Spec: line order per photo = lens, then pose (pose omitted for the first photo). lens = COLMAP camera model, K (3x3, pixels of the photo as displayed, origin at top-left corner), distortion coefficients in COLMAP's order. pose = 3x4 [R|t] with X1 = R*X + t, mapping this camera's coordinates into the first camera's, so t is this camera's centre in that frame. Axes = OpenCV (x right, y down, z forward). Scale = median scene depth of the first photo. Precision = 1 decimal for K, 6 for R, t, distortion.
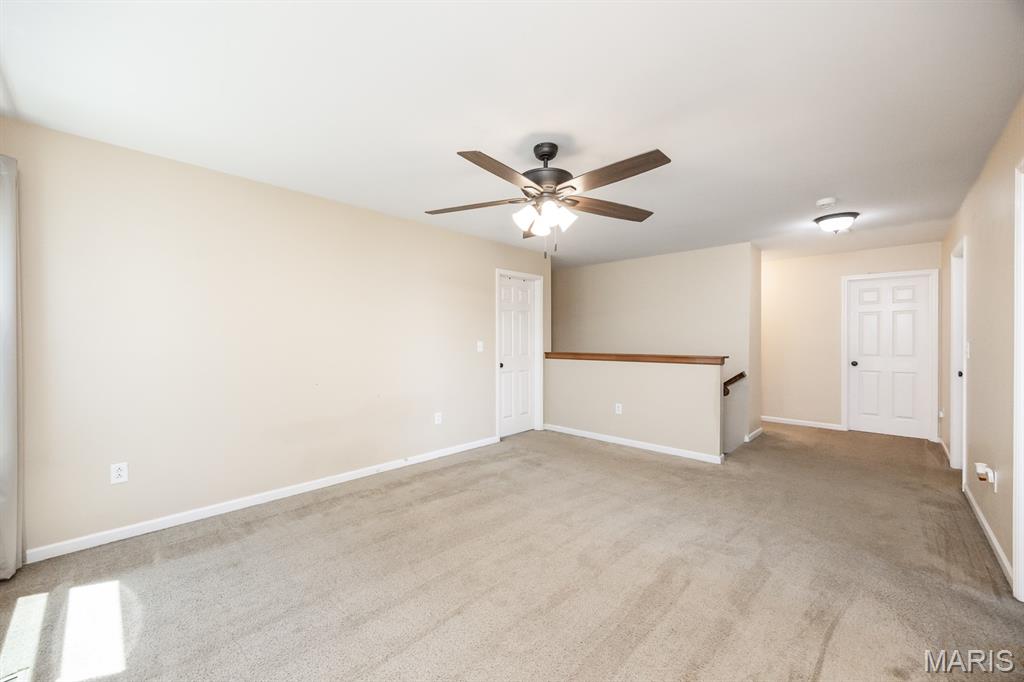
lens RADIAL K [[398.4, 0, 512.0], [0, 398.4, 341.0], [0, 0, 1]] dist [-0.001741, -0.000223]
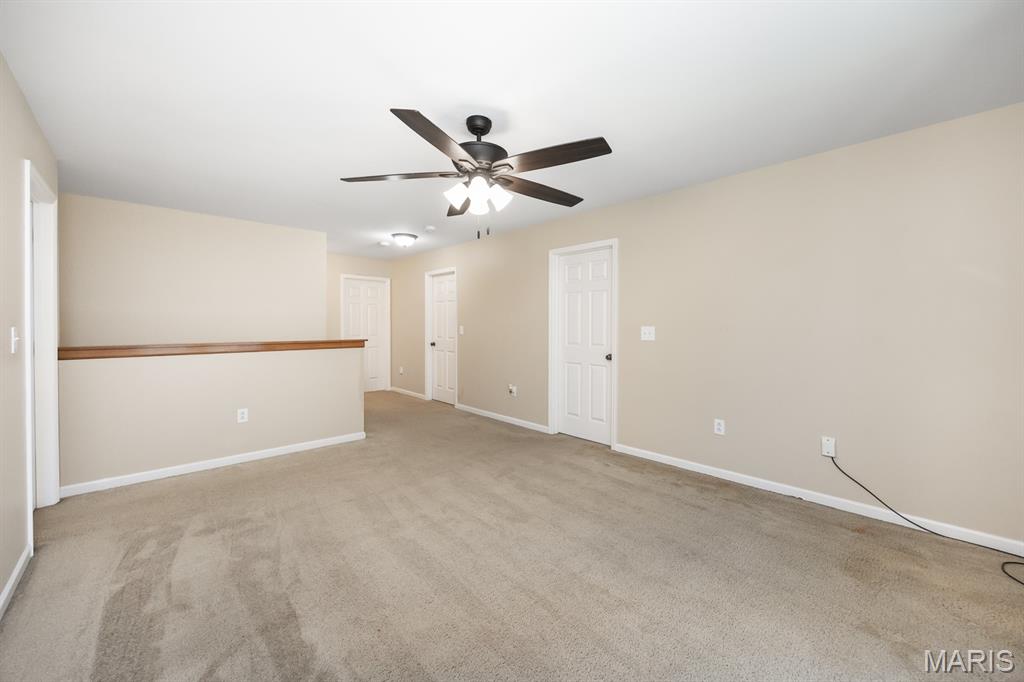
lens RADIAL K [[393.7, 0, 510.7], [0, 393.7, 328.3], [0, 0, 1]] dist [-0.000684, -0.000068]
pose [[0.058414, -0.008695, 0.998255, -0.721898], [0.000560, 0.999962, 0.008677, -0.001341], [-0.998292, 0.000052, 0.058417, 0.739554]]
